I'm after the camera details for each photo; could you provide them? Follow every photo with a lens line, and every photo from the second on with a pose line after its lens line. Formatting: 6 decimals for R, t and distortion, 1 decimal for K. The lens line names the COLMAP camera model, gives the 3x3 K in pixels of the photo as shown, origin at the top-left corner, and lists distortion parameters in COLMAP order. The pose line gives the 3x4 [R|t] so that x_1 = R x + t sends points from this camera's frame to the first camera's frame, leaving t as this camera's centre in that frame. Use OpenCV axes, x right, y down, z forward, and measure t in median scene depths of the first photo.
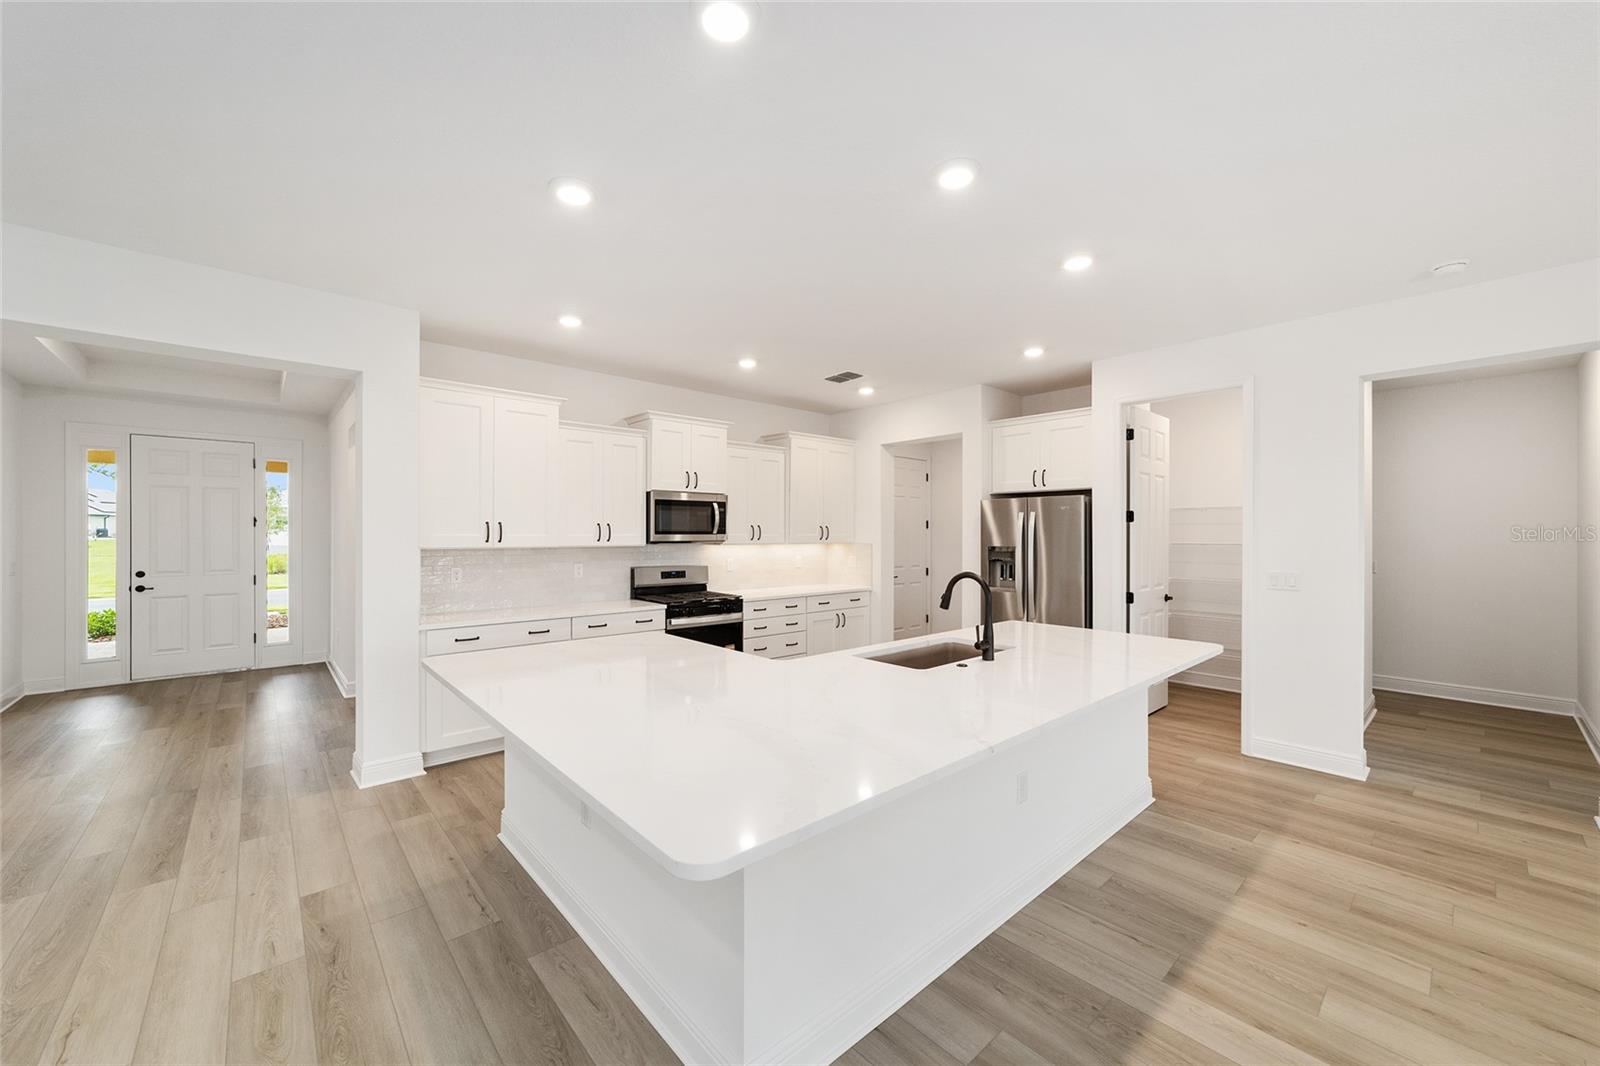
lens RADIAL K [[609.4, 0, 791.4], [0, 609.4, 536.2], [0, 0, 1]] dist [-0.002779, -0.000209]
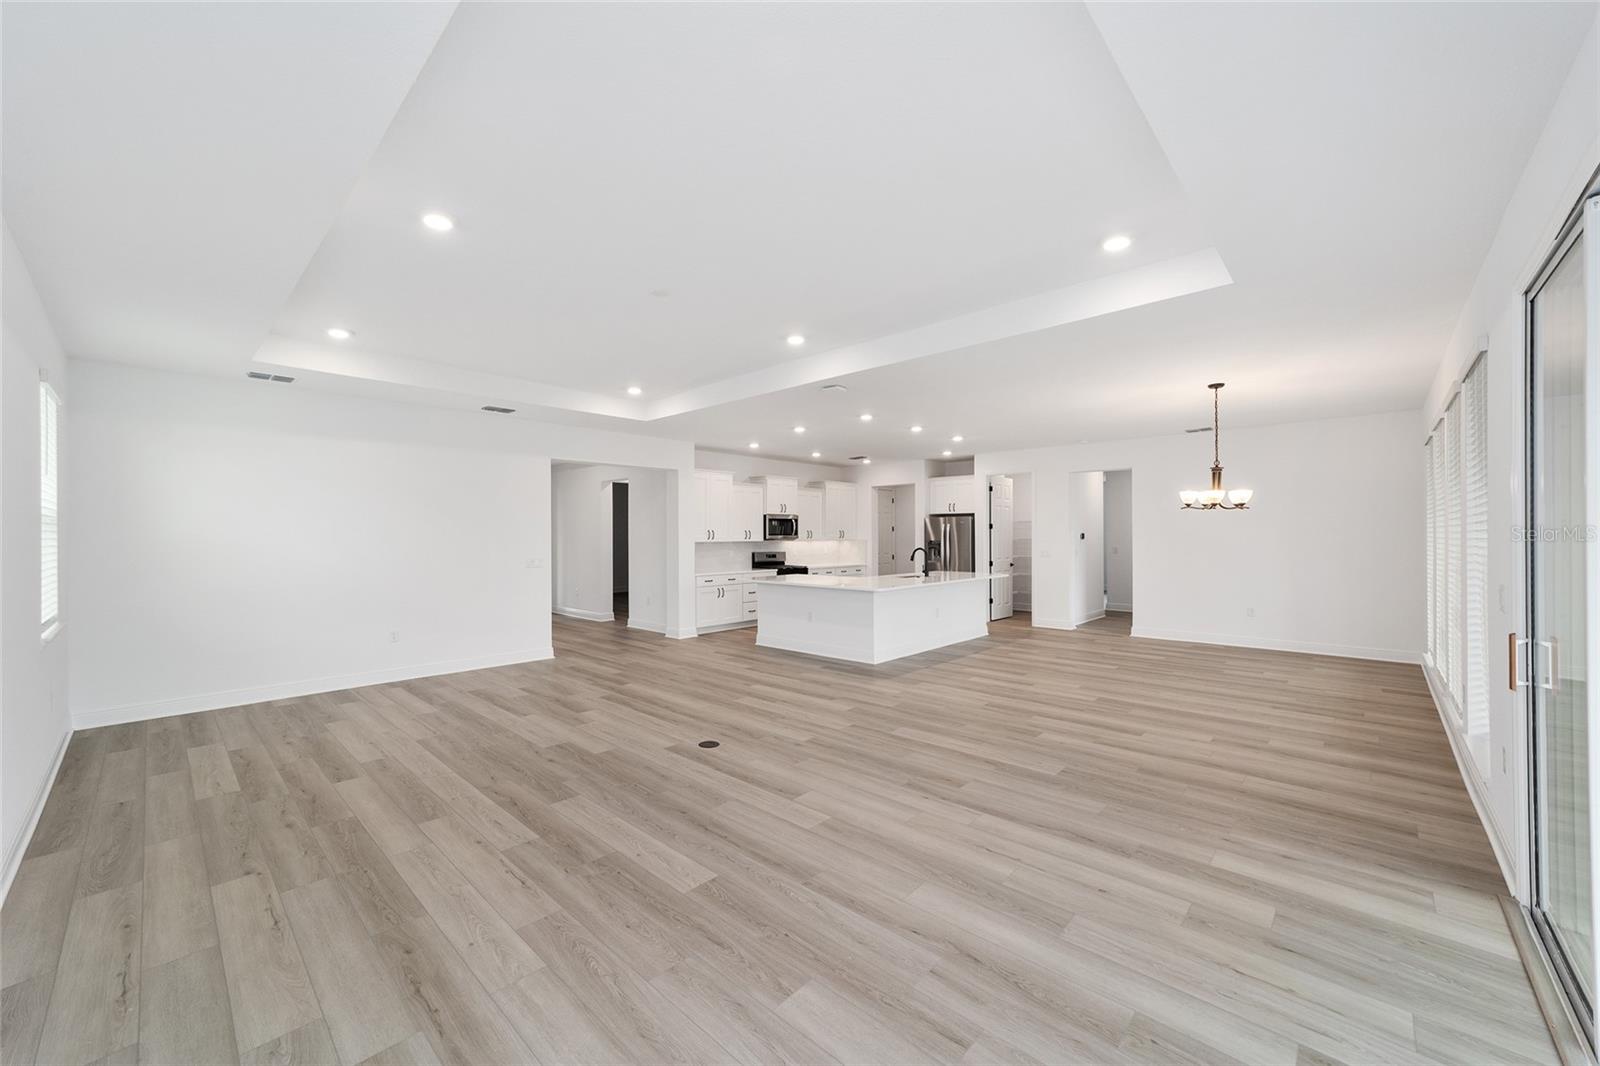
lens RADIAL K [[609.4, 0, 791.4], [0, 609.4, 536.2], [0, 0, 1]] dist [-0.002779, -0.000209]
pose [[0.996417, -0.006353, 0.084343, -0.308604], [0.006543, 0.999977, -0.001985, 0.003288], [-0.084328, 0.002529, 0.996435, -1.005029]]
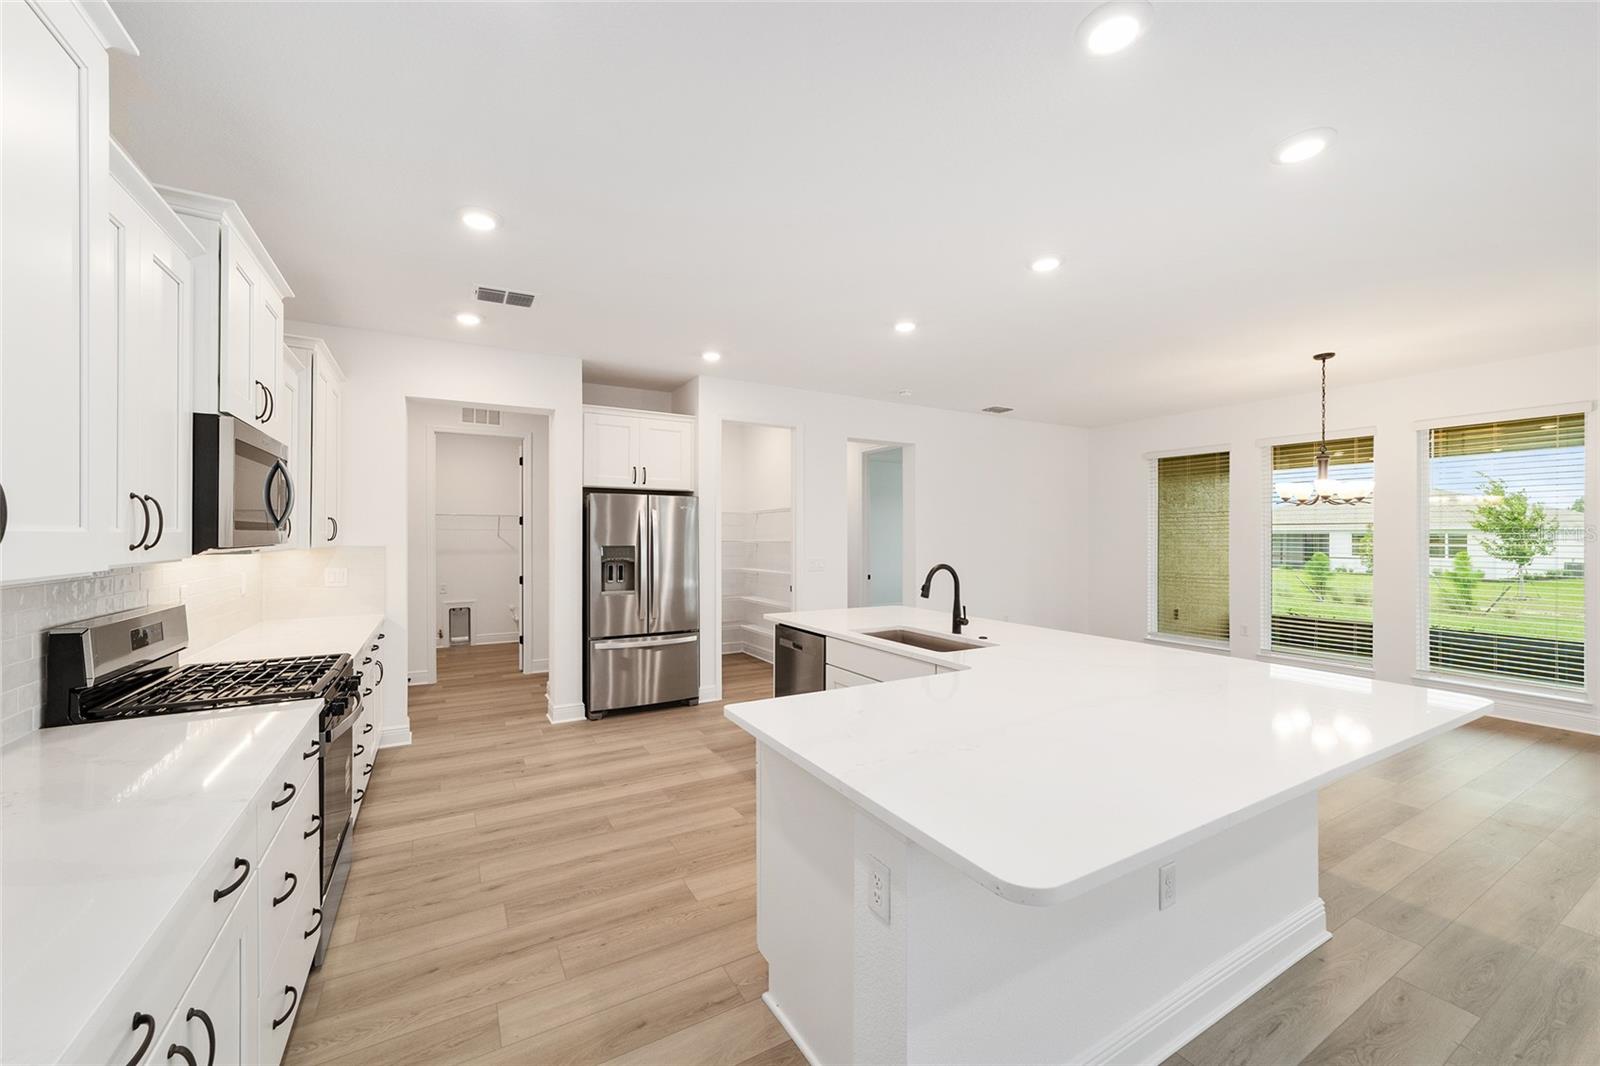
lens RADIAL K [[609.4, 0, 791.4], [0, 609.4, 536.2], [0, 0, 1]] dist [-0.002779, -0.000209]
pose [[0.210362, -0.004163, 0.977615, -0.506289], [0.000339, 0.999991, 0.004185, -0.000662], [-0.977623, -0.000549, 0.210362, 0.554279]]
